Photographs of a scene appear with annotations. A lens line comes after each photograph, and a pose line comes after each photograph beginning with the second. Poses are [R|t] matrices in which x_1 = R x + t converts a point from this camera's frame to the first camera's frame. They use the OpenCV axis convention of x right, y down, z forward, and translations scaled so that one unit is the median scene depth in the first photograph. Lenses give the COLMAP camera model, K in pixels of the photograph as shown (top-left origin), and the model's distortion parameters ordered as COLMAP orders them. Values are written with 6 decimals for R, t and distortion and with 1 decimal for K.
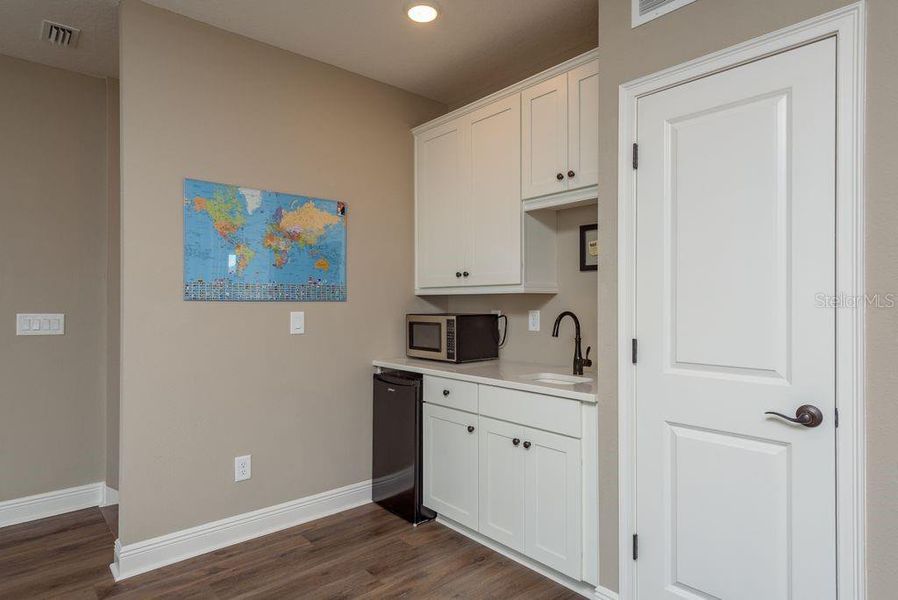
lens RADIAL K [[517.6, 0, 446.8], [0, 517.6, 302.9], [0, 0, 1]] dist [0.008451, -0.000027]
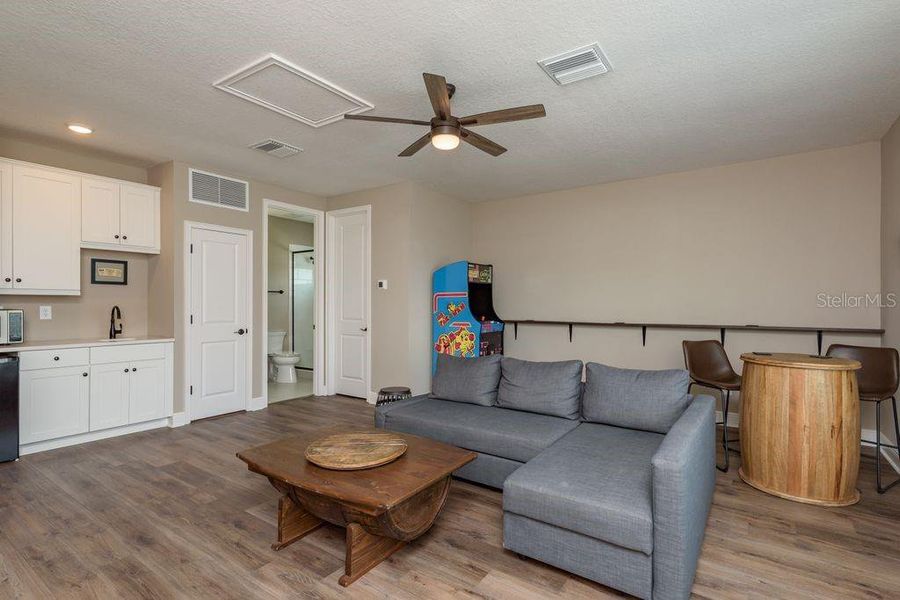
lens RADIAL K [[447.8, 0, 457.0], [0, 447.8, 305.1], [0, 0, 1]] dist [0.005207, -0.001108]
pose [[-0.268912, -0.005937, 0.963147, -1.720175], [-0.010030, 0.999944, 0.003363, -0.005410], [-0.963113, -0.008756, -0.268956, 0.208656]]
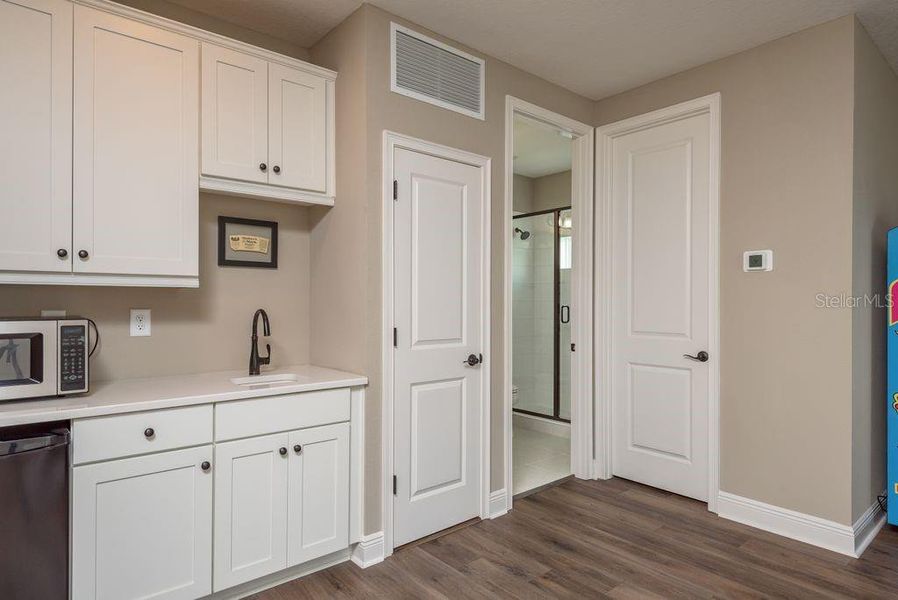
lens RADIAL K [[517.6, 0, 444.5], [0, 517.6, 298.8], [0, 0, 1]] dist [0.008451, -0.000027]
pose [[0.000920, 0.002416, 0.999997, -0.711499], [-0.007957, 0.999965, -0.002408, -0.002772], [-0.999968, -0.007955, 0.000940, 0.646794]]
